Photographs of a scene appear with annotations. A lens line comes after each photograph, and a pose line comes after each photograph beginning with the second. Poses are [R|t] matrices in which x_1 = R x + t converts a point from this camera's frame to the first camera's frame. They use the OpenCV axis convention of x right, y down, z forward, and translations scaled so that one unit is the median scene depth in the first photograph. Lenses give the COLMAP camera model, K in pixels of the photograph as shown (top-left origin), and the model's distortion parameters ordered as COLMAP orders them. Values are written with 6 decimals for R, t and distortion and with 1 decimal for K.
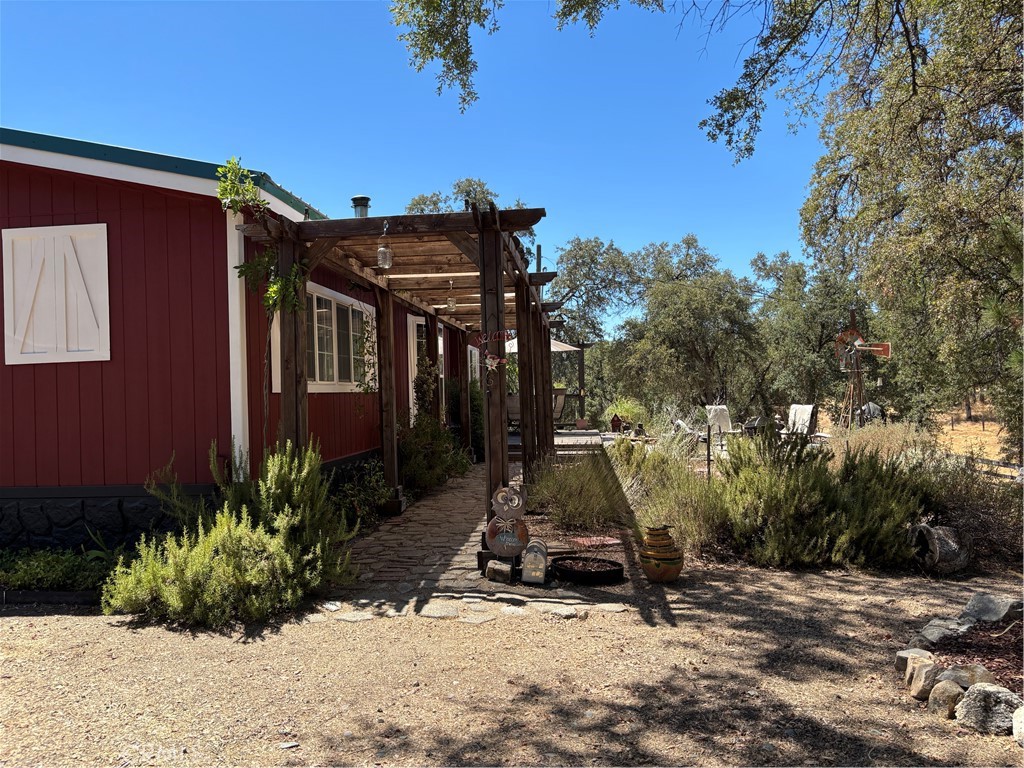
lens RADIAL K [[770.5, 0, 510.7], [0, 770.5, 385.9], [0, 0, 1]] dist [0.067217, -0.082576]
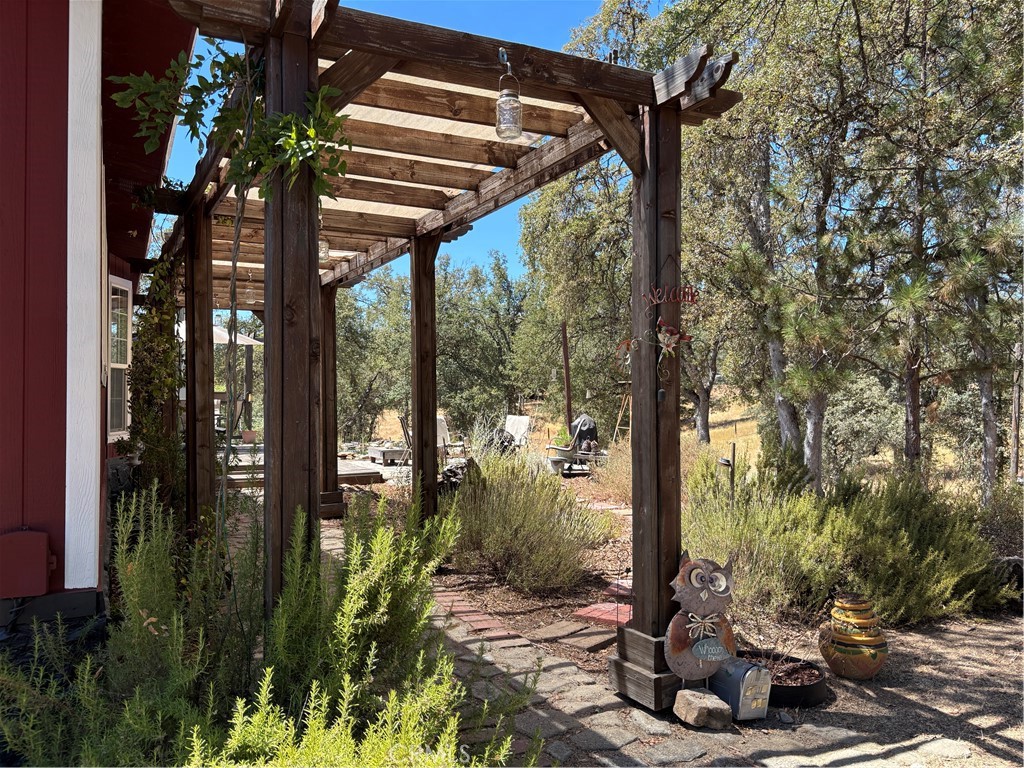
lens RADIAL K [[770.5, 0, 512.3], [0, 770.5, 381.3], [0, 0, 1]] dist [0.067217, -0.082576]
pose [[0.832029, 0.037199, 0.553484, -0.449473], [-0.027890, 0.999292, -0.025236, 0.018287], [-0.554031, 0.005560, 0.832478, 0.598934]]
